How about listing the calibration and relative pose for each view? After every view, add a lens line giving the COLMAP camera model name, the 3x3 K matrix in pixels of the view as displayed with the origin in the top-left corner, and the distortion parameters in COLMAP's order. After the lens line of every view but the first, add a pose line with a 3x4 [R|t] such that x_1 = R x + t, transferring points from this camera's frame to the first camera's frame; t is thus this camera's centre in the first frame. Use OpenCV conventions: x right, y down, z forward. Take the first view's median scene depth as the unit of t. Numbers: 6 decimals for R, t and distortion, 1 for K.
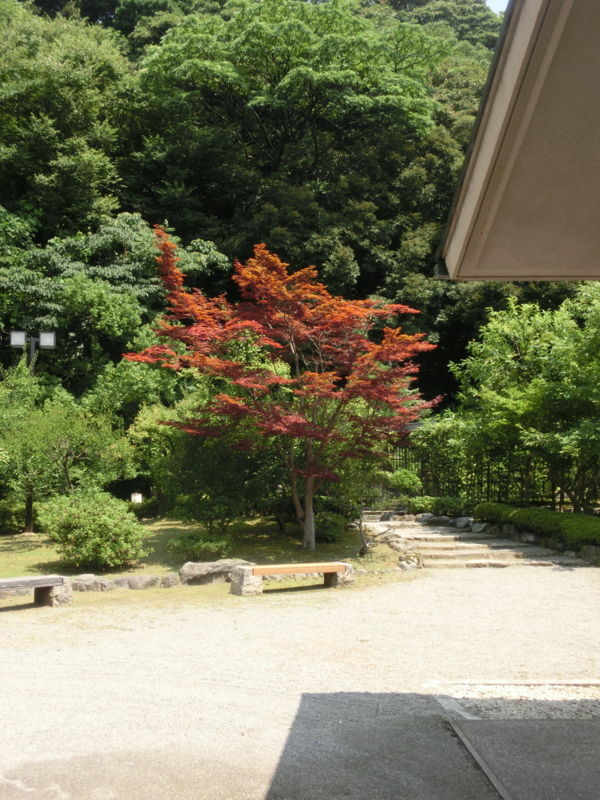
lens RADIAL K [[889.8, 0, 300.1], [0, 889.8, 401.2], [0, 0, 1]] dist [-0.000967, 0.000000]
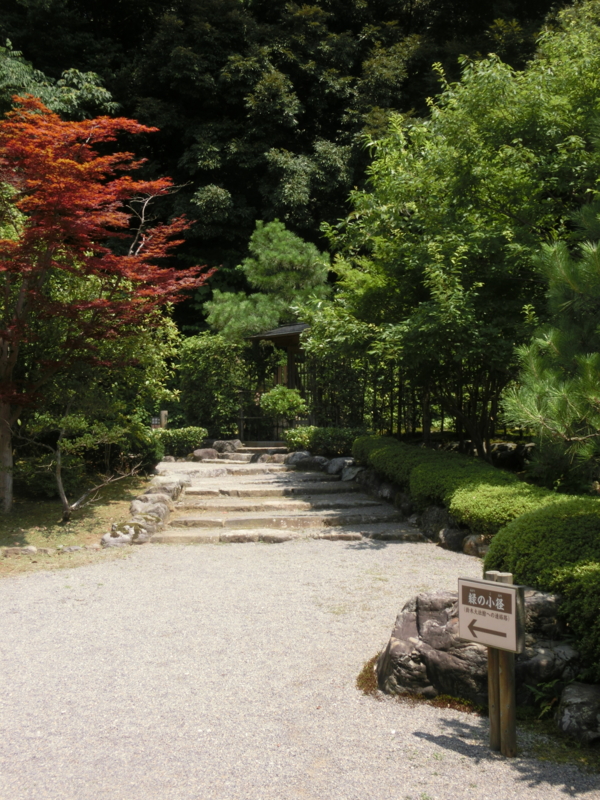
lens RADIAL K [[1094.8, 0, 300.0], [0, 1094.8, 399.1], [0, 0, 1]] dist [0.012542, 0.000000]
pose [[0.994711, -0.009490, -0.102272, 0.154008], [0.017989, 0.996428, 0.082504, 0.012308], [0.101124, -0.083907, 0.991329, 0.123939]]
